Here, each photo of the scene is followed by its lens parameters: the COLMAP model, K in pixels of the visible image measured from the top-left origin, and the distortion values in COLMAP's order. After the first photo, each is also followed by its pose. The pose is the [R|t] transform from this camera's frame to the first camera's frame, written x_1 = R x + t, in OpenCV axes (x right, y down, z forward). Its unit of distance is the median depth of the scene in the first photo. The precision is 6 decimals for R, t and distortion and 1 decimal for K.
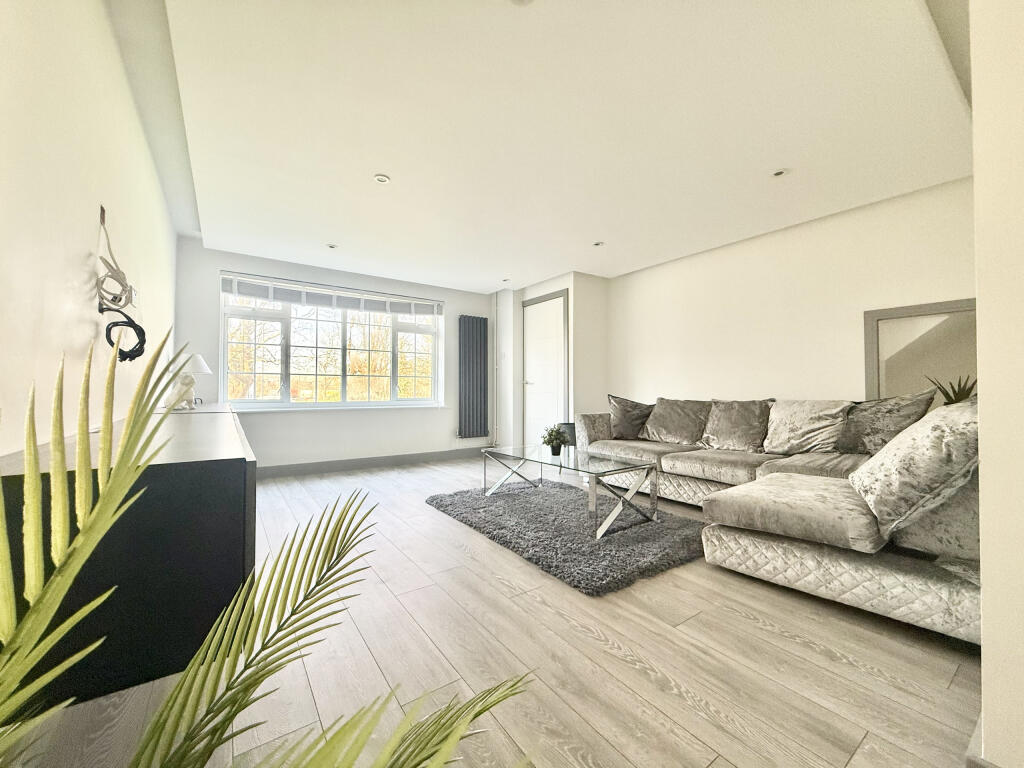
lens RADIAL K [[406.8, 0, 511.1], [0, 406.8, 387.3], [0, 0, 1]] dist [-0.003767, 0.001664]
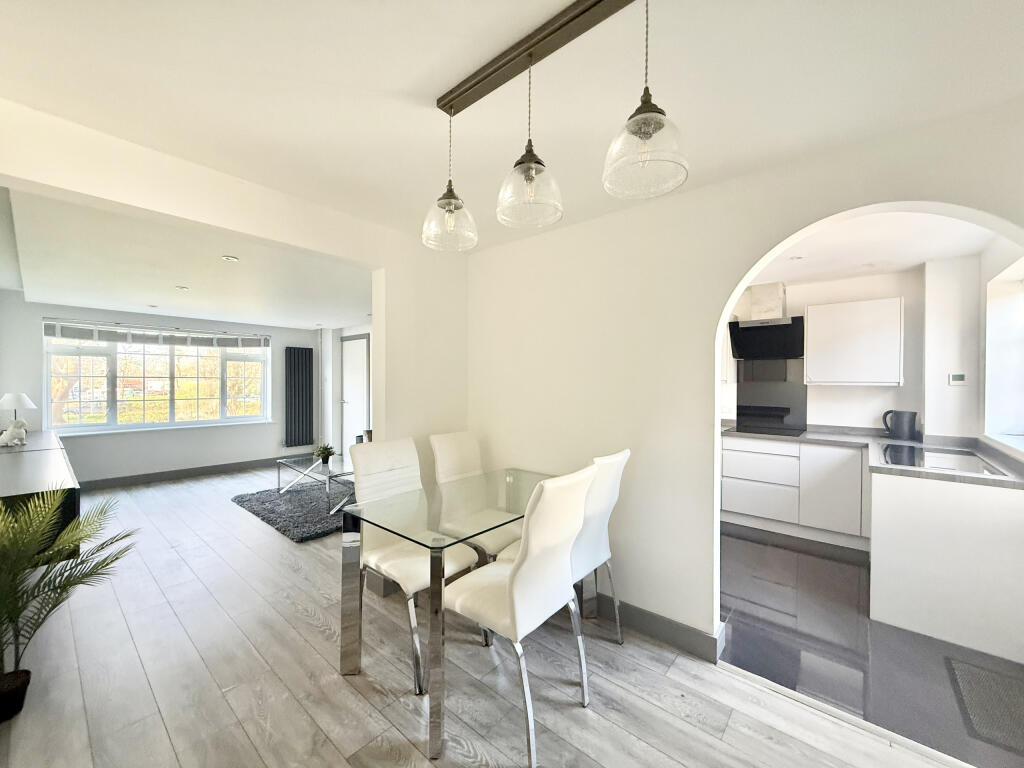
lens RADIAL K [[406.8, 0, 513.1], [0, 406.8, 385.5], [0, 0, 1]] dist [-0.003767, 0.001664]
pose [[0.968015, 0.001255, 0.250890, 0.327784], [-0.006086, 0.999811, 0.018479, -0.125111], [-0.250820, -0.019415, 0.967839, -0.512709]]
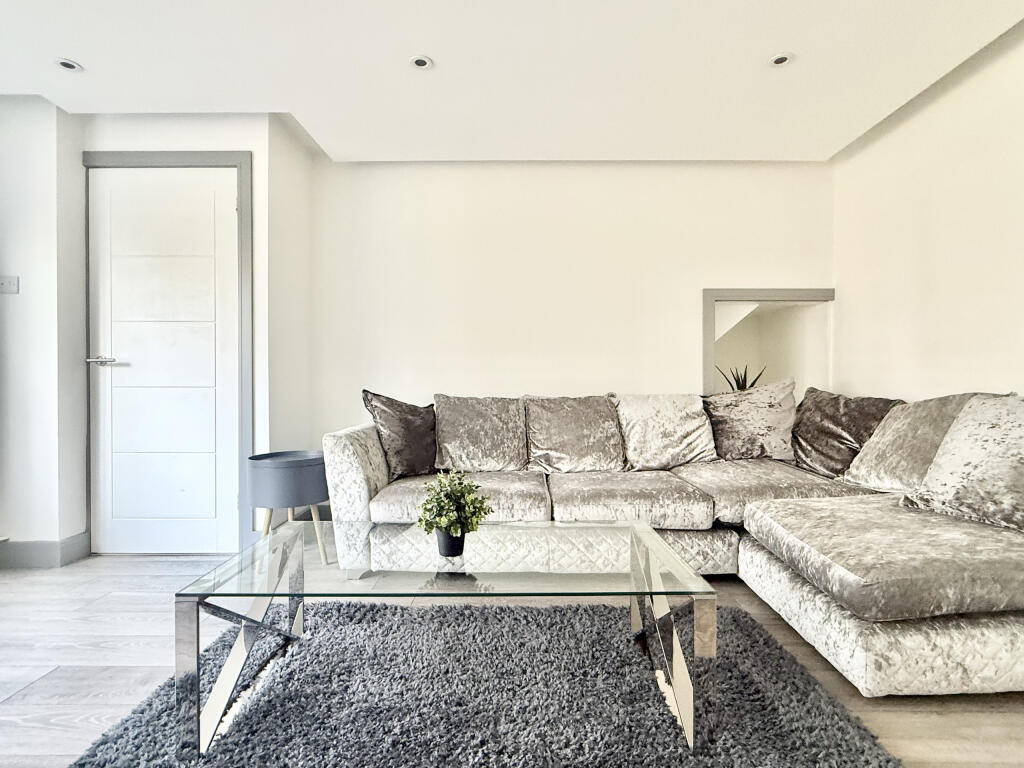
lens RADIAL K [[518.1, 0, 514.1], [0, 518.1, 388.5], [0, 0, 1]] dist [0.000311, 0.000331]
pose [[0.583875, -0.009034, 0.811794, -0.194705], [-0.006210, 0.999859, 0.015594, 0.005937], [-0.811820, -0.014146, 0.583736, 0.538823]]
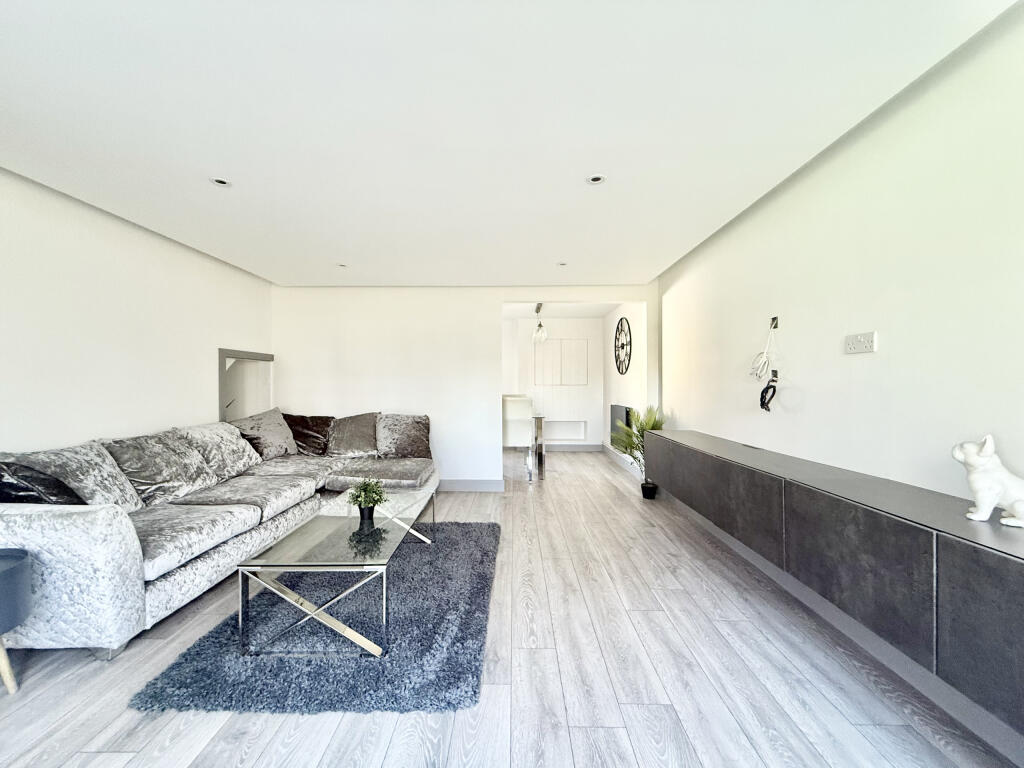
lens RADIAL K [[406.8, 0, 511.5], [0, 406.8, 380.5], [0, 0, 1]] dist [-0.003767, 0.001664]
pose [[-0.813257, 0.004995, 0.581884, -0.438959], [-0.003859, 0.999895, -0.013977, -0.059963], [-0.581892, -0.013613, -0.813152, 1.164858]]
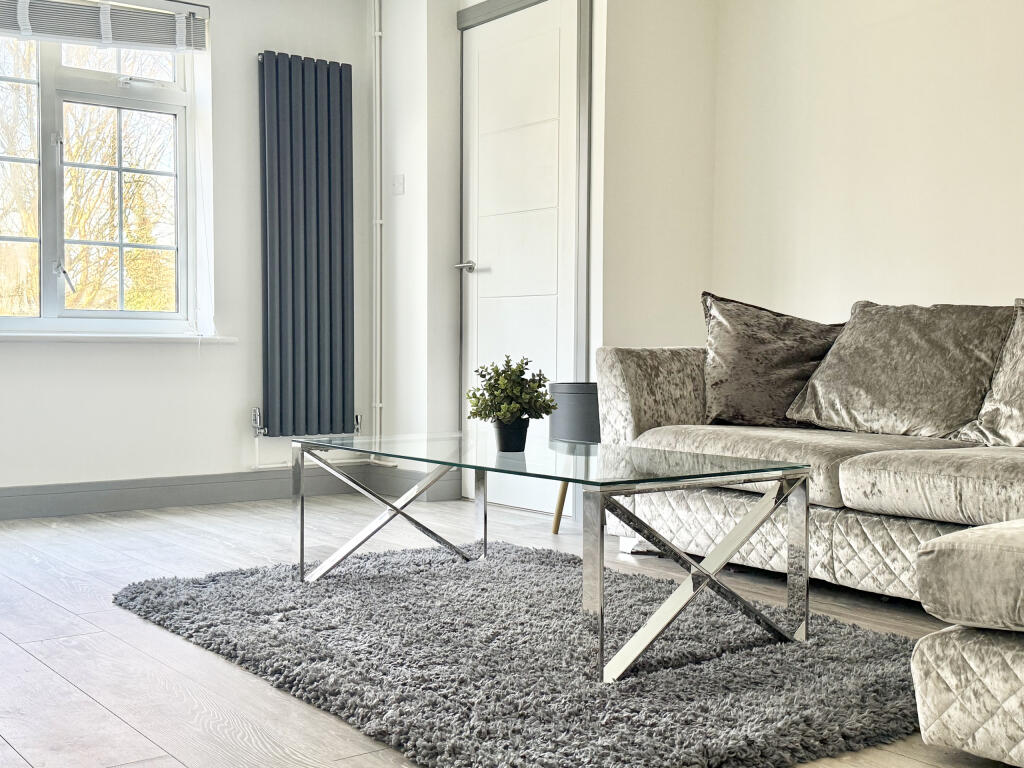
lens RADIAL K [[1217.9, 0, 514.7], [0, 1217.9, 386.4], [0, 0, 1]] dist [0.115963, 0.000000]
pose [[0.999658, 0.005087, 0.025657, 0.070334], [-0.006259, 0.998931, 0.045802, 0.056424], [-0.025396, -0.045947, 0.998621, 0.018735]]
